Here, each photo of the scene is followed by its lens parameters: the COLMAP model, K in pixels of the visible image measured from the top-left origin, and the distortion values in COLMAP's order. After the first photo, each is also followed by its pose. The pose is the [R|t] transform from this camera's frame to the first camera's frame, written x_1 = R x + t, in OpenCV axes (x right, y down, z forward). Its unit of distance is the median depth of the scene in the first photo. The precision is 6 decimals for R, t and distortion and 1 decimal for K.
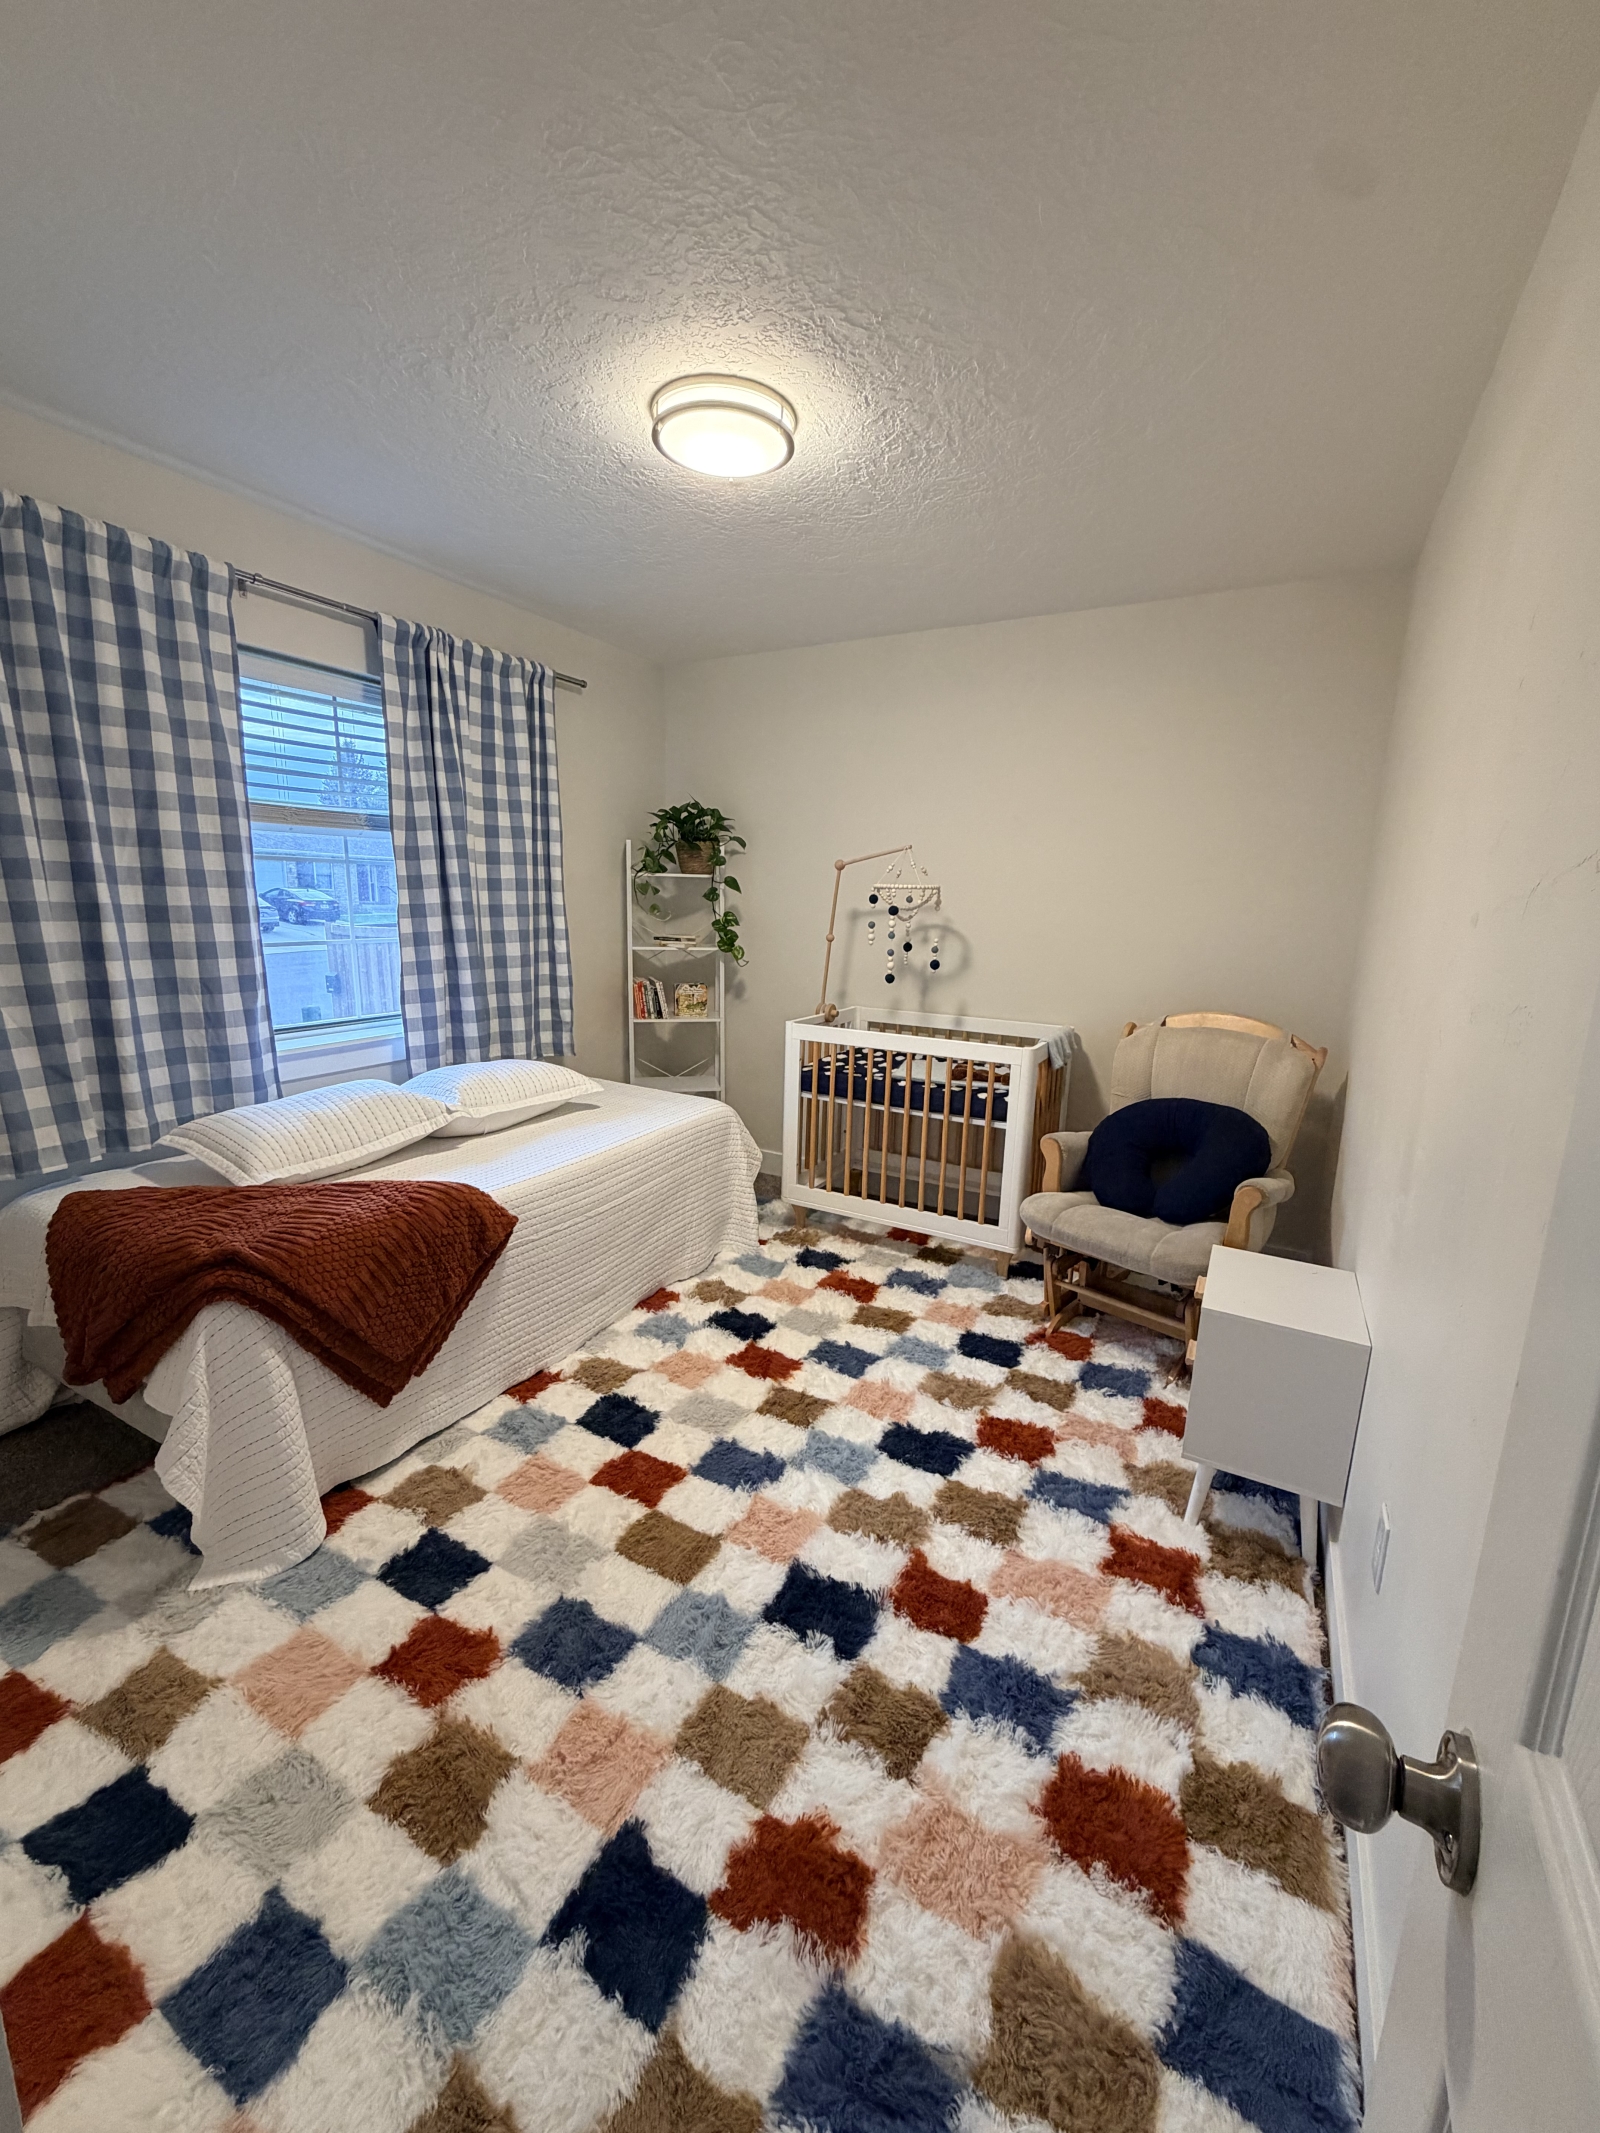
lens RADIAL K [[859.6, 0, 797.2], [0, 859.6, 1069.3], [0, 0, 1]] dist [0.002194, -0.000900]
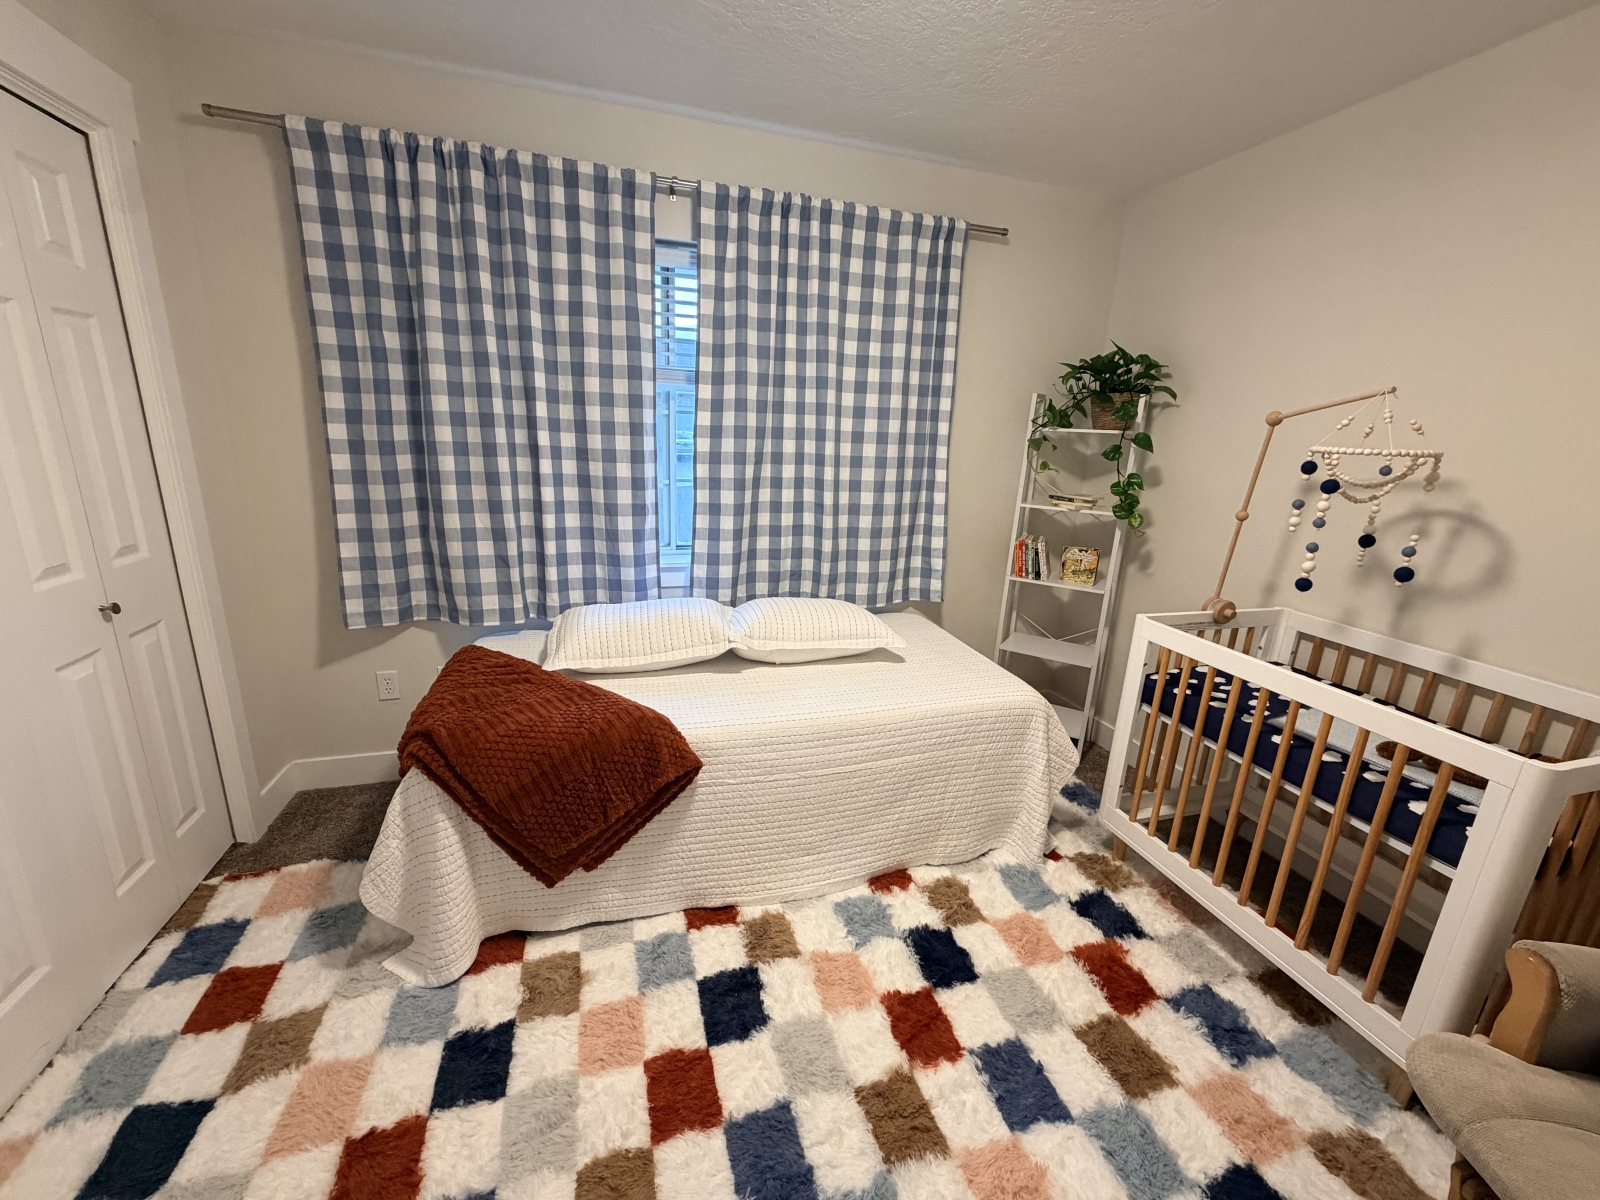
lens RADIAL K [[644.8, 0, 799.6], [0, 644.8, 601.4], [0, 0, 1]] dist [0.002194, -0.000900]
pose [[0.720496, 0.186856, -0.667811, 0.196201], [-0.163012, 0.981665, 0.098801, -0.091652], [0.674028, 0.037676, 0.737745, 0.410720]]
